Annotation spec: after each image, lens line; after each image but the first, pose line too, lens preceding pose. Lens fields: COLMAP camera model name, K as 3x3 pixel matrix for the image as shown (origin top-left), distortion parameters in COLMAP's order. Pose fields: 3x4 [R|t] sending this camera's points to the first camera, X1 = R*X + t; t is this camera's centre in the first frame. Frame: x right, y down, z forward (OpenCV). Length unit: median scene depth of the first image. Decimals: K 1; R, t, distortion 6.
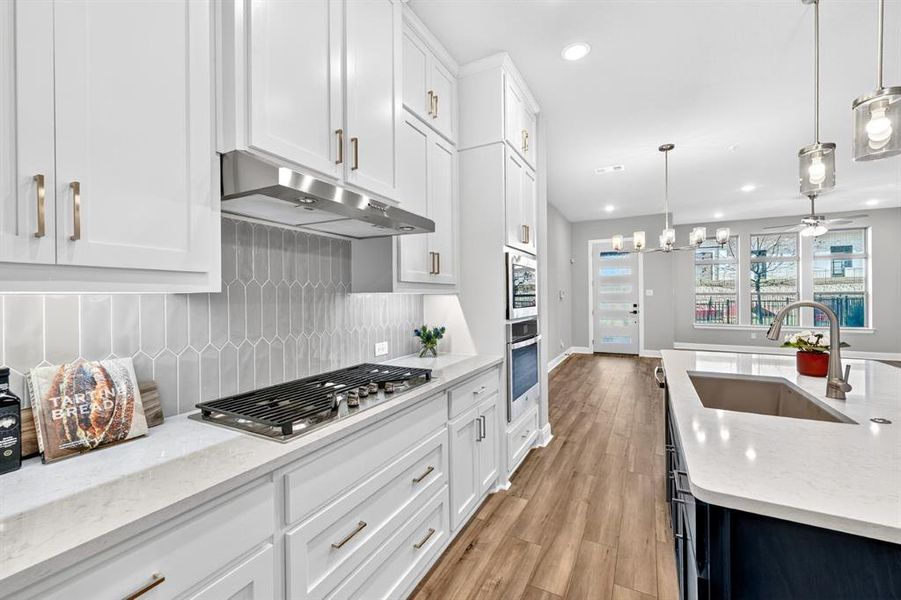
lens RADIAL K [[363.7, 0, 454.0], [0, 363.7, 296.9], [0, 0, 1]] dist [0.002591, -0.001005]
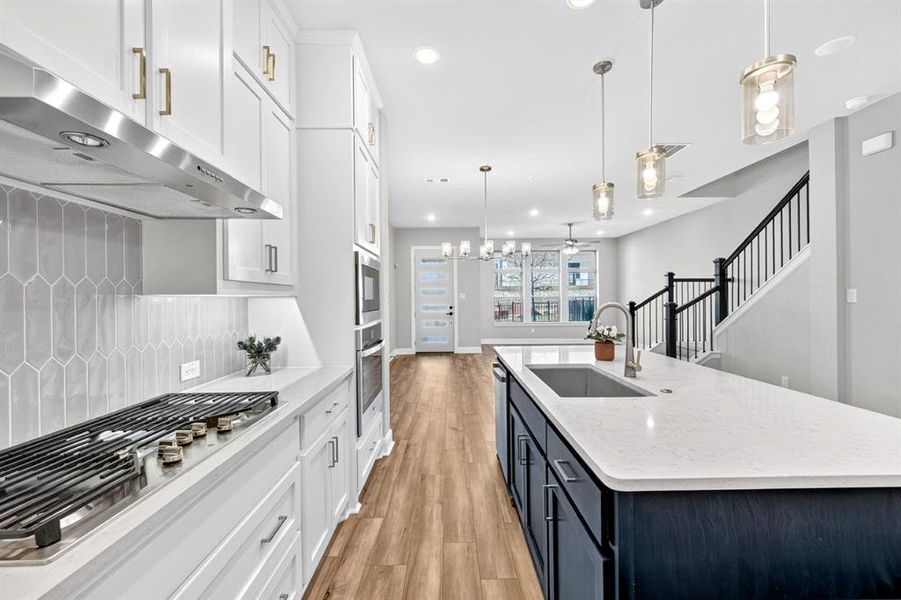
lens RADIAL K [[363.7, 0, 453.6], [0, 363.7, 298.3], [0, 0, 1]] dist [0.002591, -0.001005]
pose [[0.877000, 0.000326, 0.480491, -0.079324], [0.002067, 0.999988, -0.004449, -0.000064], [-0.480486, 0.004895, 0.876988, 0.086324]]
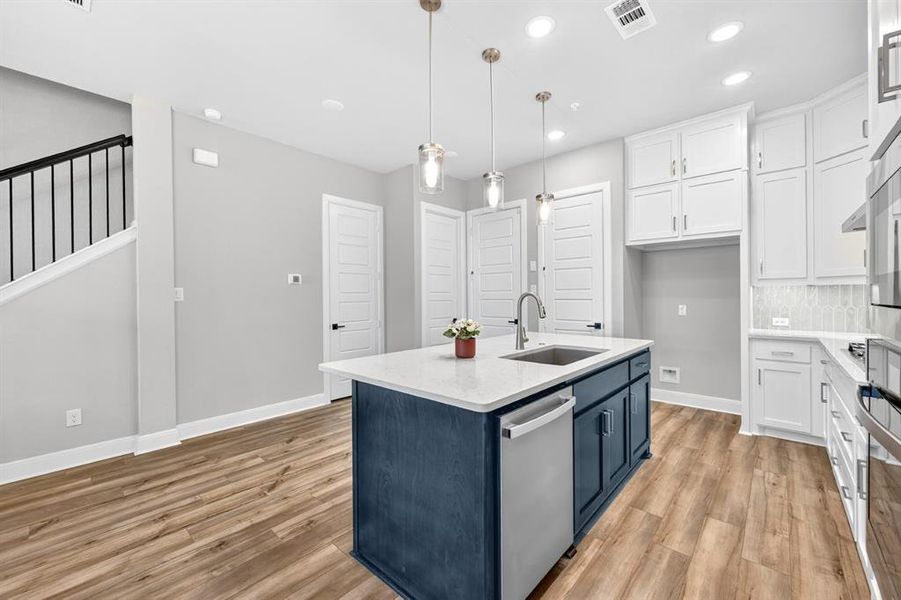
lens RADIAL K [[363.7, 0, 453.8], [0, 363.7, 296.8], [0, 0, 1]] dist [0.002591, -0.001005]
pose [[-0.970485, 0.018378, 0.240461, 0.539861], [0.019651, 0.999803, 0.002898, 0.011753], [-0.240360, 0.007538, -0.970655, 1.562003]]
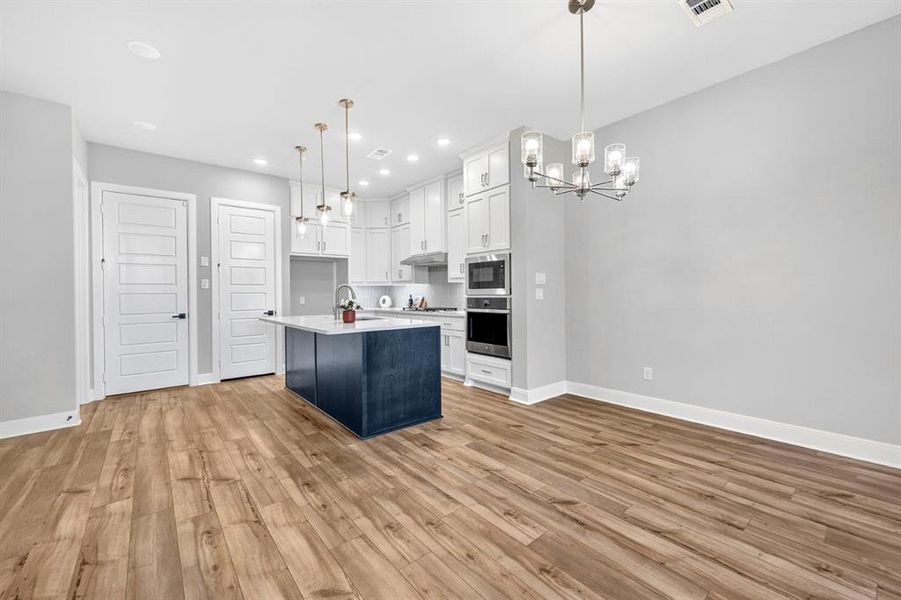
lens RADIAL K [[363.7, 0, 453.1], [0, 363.7, 295.2], [0, 0, 1]] dist [0.002591, -0.001005]
pose [[-0.375763, 0.019335, -0.926514, 1.873982], [0.012456, 0.999797, 0.015813, 0.034130], [0.926632, -0.005598, -0.375927, 1.631515]]
